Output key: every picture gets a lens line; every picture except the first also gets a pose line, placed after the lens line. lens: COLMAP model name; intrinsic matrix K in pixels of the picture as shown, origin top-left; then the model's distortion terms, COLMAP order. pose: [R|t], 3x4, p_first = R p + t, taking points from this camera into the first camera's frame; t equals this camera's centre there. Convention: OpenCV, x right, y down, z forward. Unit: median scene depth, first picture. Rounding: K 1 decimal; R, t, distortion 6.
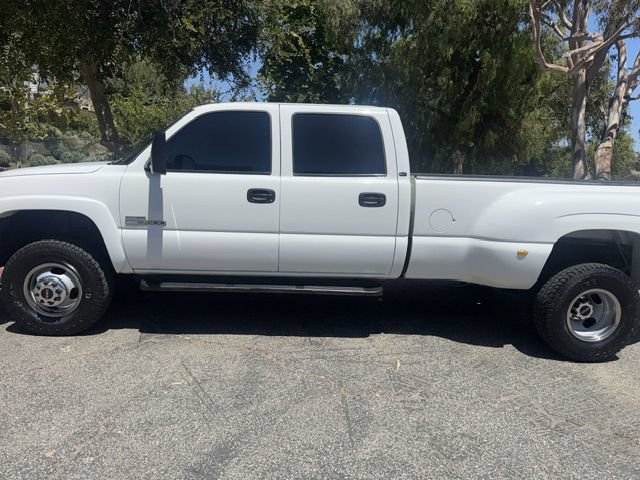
lens RADIAL K [[495.4, 0, 320.0], [0, 495.4, 240.0], [0, 0, 1]] dist [0.041720, -0.059214]
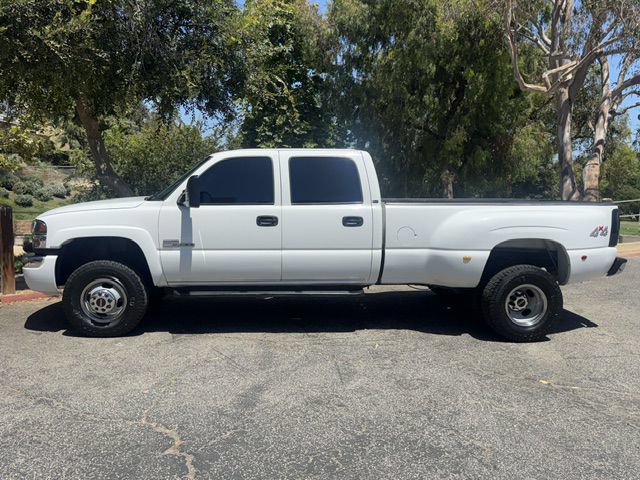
lens RADIAL K [[586.2, 0, 320.0], [0, 586.2, 240.0], [0, 0, 1]] dist [0.133908, -0.292876]
pose [[0.998921, -0.031827, 0.033815, -0.032451], [0.033766, 0.997720, -0.058432, 0.052208], [-0.031878, 0.059511, 0.997719, -0.514094]]
